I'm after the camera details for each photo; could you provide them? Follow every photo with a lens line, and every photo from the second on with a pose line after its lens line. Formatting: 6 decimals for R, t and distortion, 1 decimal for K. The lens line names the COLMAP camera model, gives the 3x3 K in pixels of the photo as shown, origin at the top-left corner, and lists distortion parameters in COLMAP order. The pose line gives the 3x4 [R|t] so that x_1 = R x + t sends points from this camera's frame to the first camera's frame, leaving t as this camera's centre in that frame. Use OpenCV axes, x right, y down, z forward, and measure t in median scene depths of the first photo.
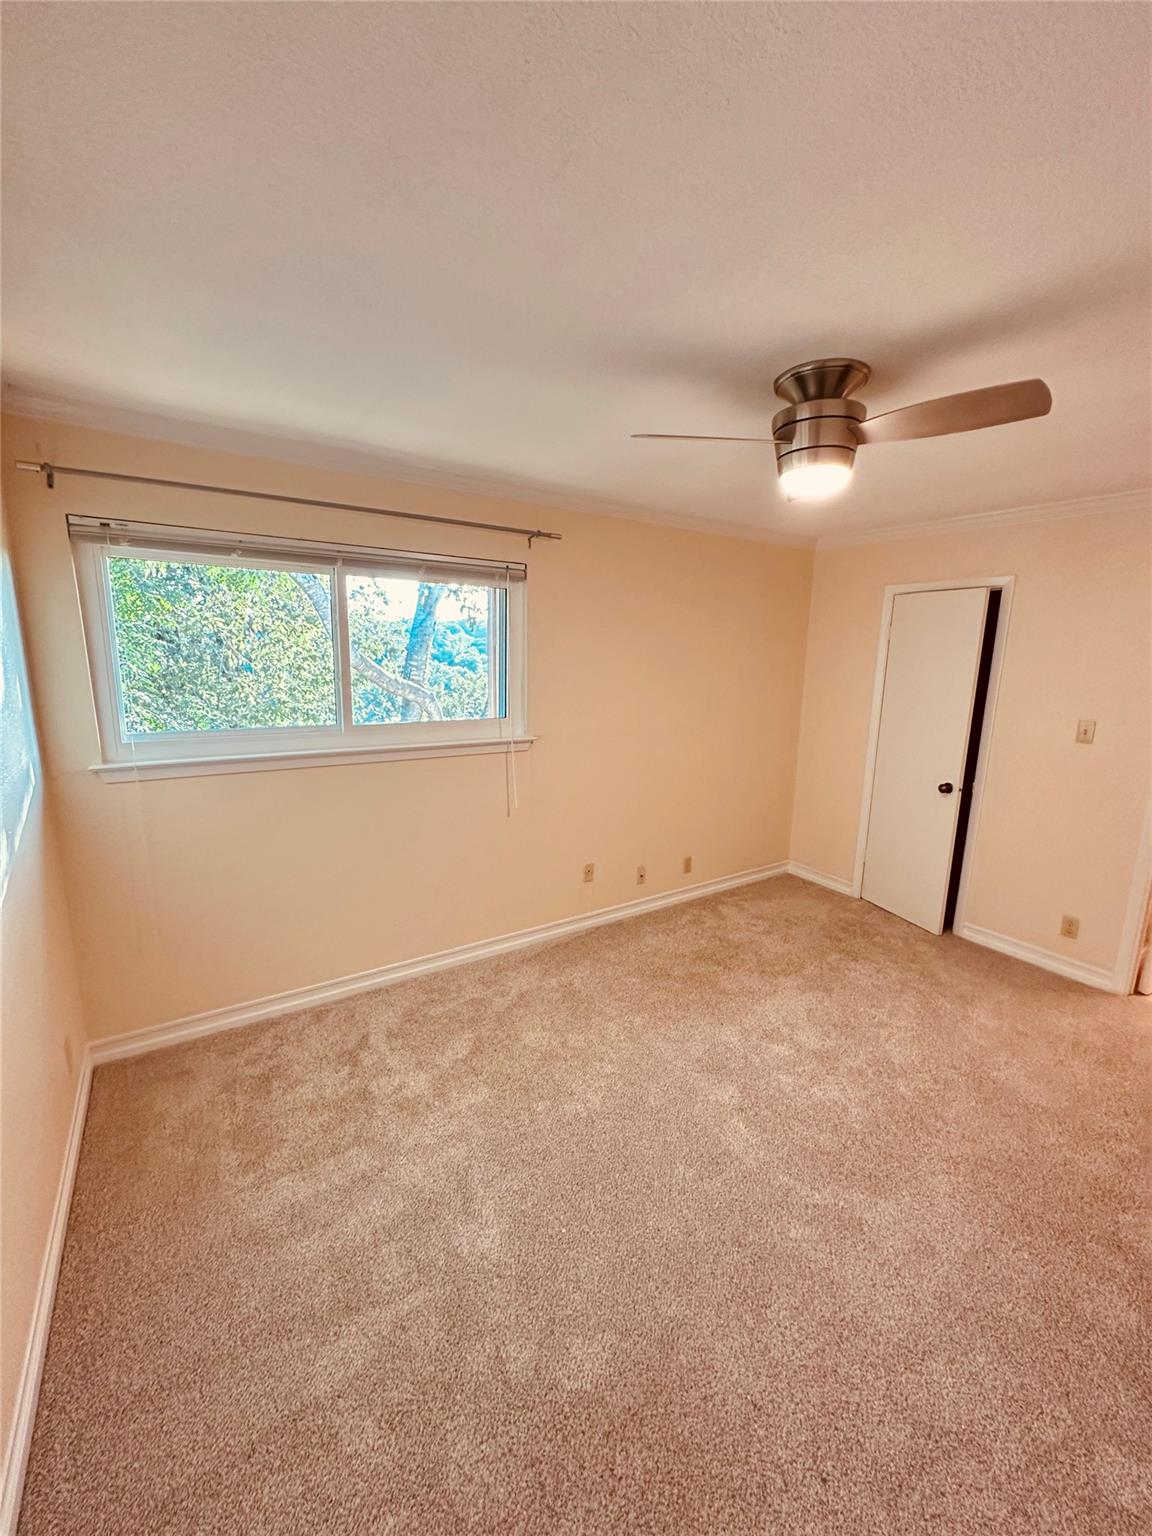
lens RADIAL K [[616.4, 0, 576.0], [0, 616.4, 768.0], [0, 0, 1]] dist [0.001160, 0.000022]
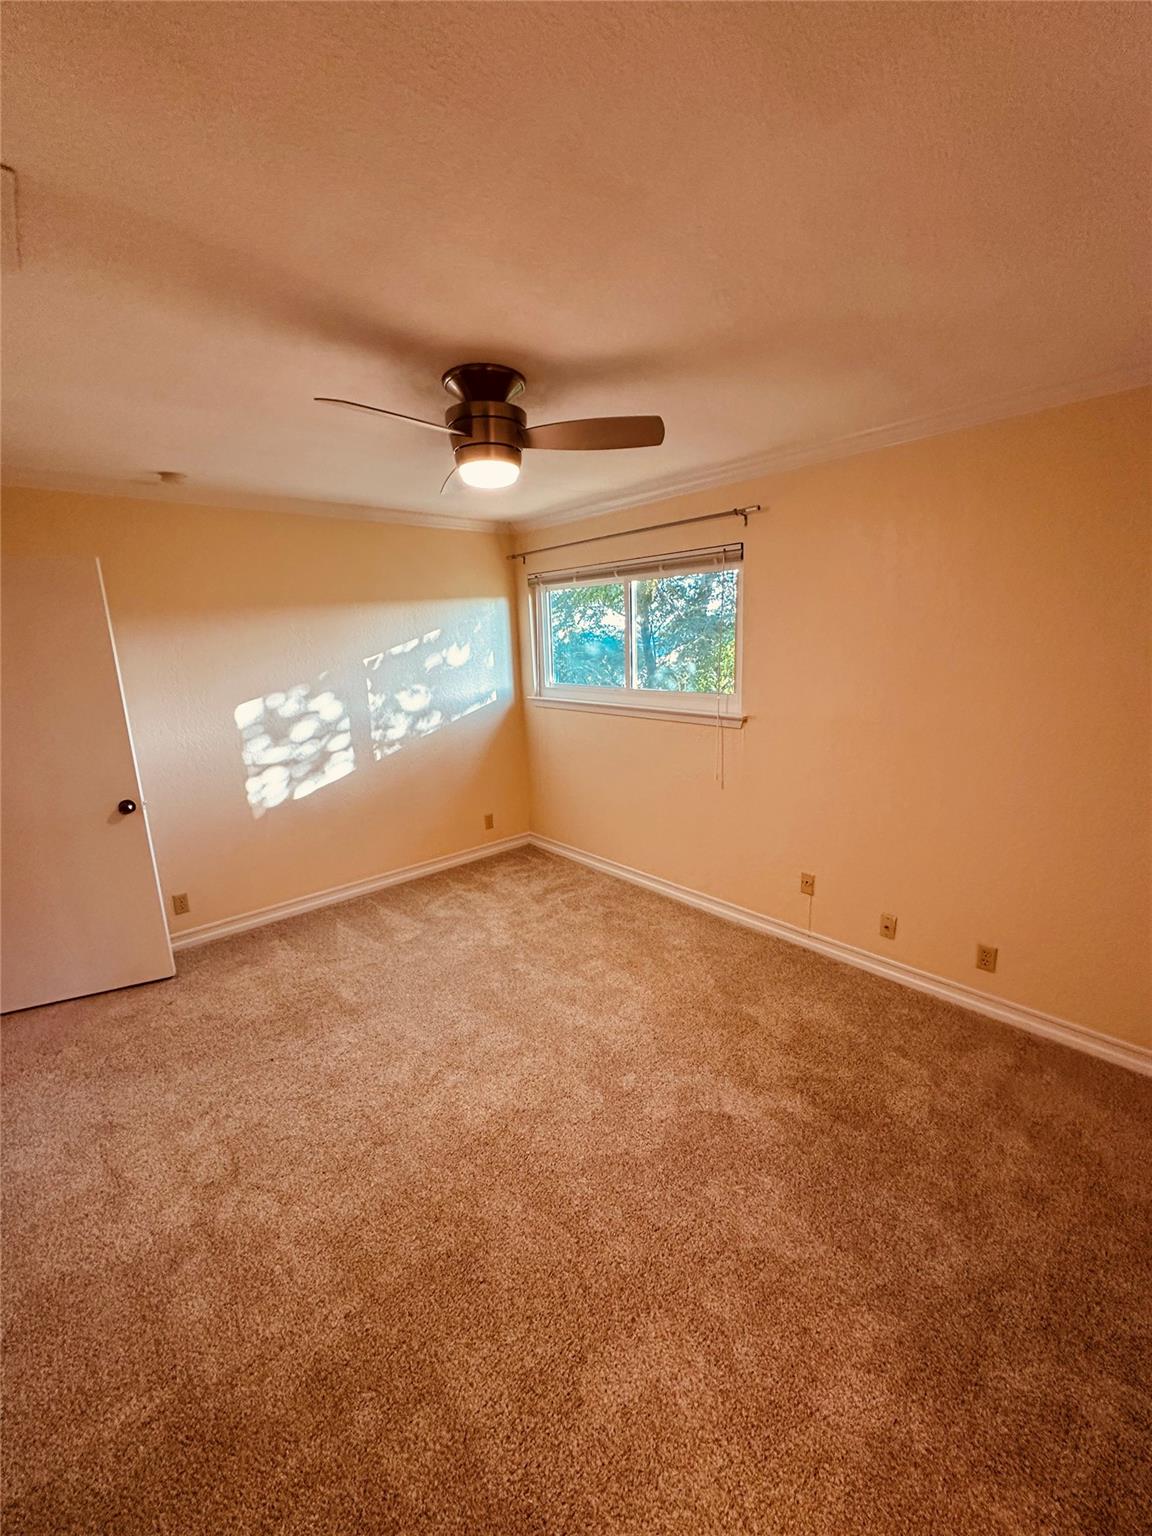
lens RADIAL K [[609.2, 0, 576.0], [0, 609.2, 768.0], [0, 0, 1]] dist [-0.000048, -0.000036]
pose [[0.144699, 0.190025, -0.971058, 0.941252], [-0.151051, 0.974125, 0.168117, -0.101768], [0.977878, 0.122352, 0.169658, 0.627414]]
